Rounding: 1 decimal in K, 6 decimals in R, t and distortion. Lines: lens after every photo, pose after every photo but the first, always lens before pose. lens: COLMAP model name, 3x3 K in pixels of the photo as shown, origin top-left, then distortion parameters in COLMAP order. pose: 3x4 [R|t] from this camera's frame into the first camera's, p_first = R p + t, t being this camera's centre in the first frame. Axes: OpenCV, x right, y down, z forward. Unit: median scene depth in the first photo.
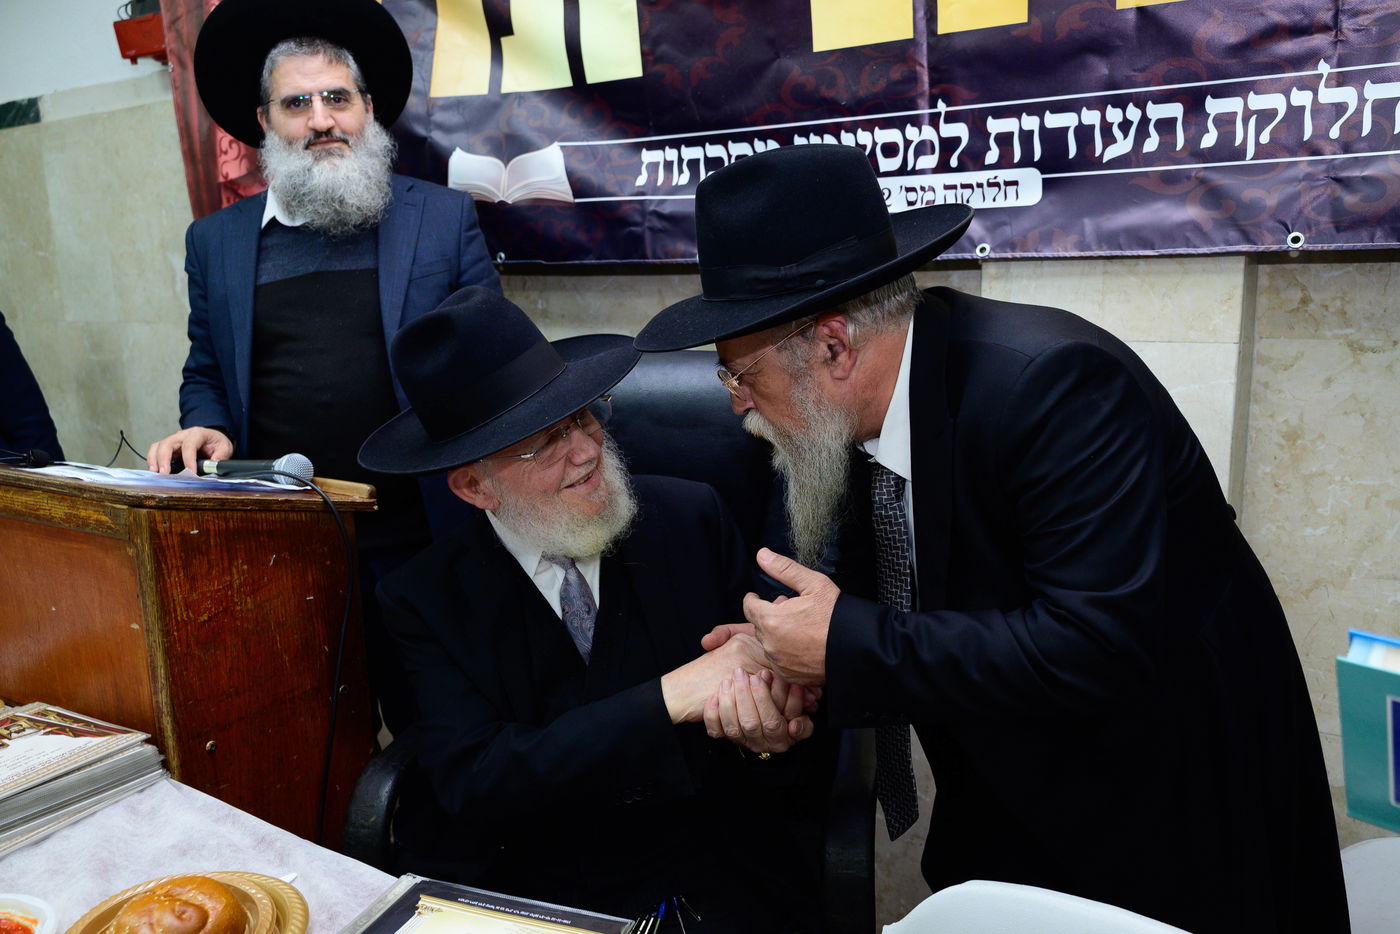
lens RADIAL K [[1128.9, 0, 700.0], [0, 1128.9, 467.0], [0, 0, 1]] dist [0.006878, -0.011700]
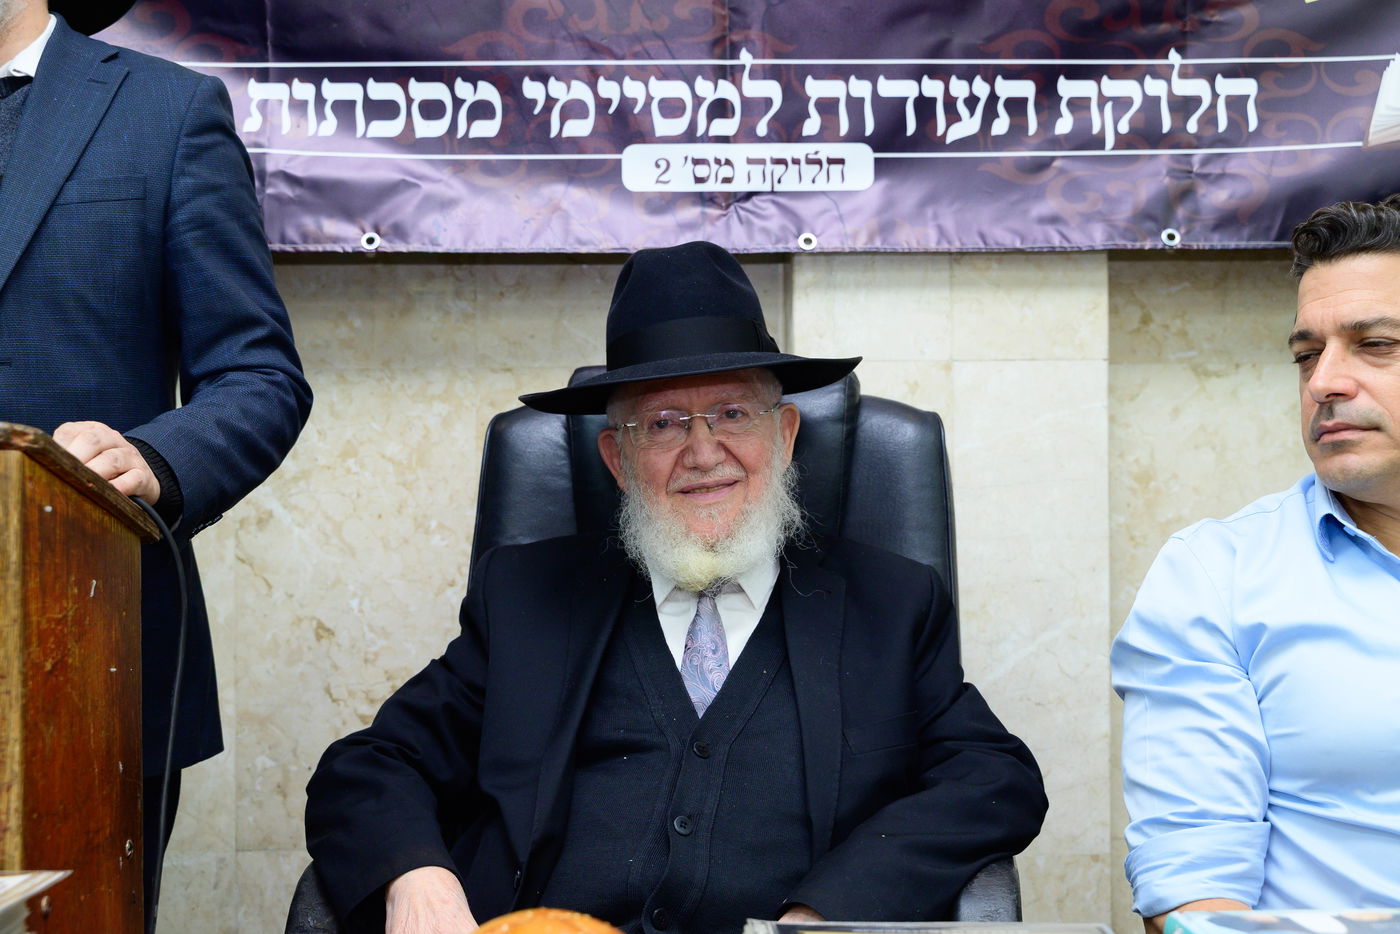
lens RADIAL K [[1958.5, 0, 700.0], [0, 1958.5, 467.0], [0, 0, 1]] dist [0.007329, -0.005142]
pose [[0.816438, 0.029485, 0.576680, -0.591233], [0.093341, 0.978822, -0.182195, 0.199405], [-0.569839, 0.202579, 0.796395, 0.014581]]
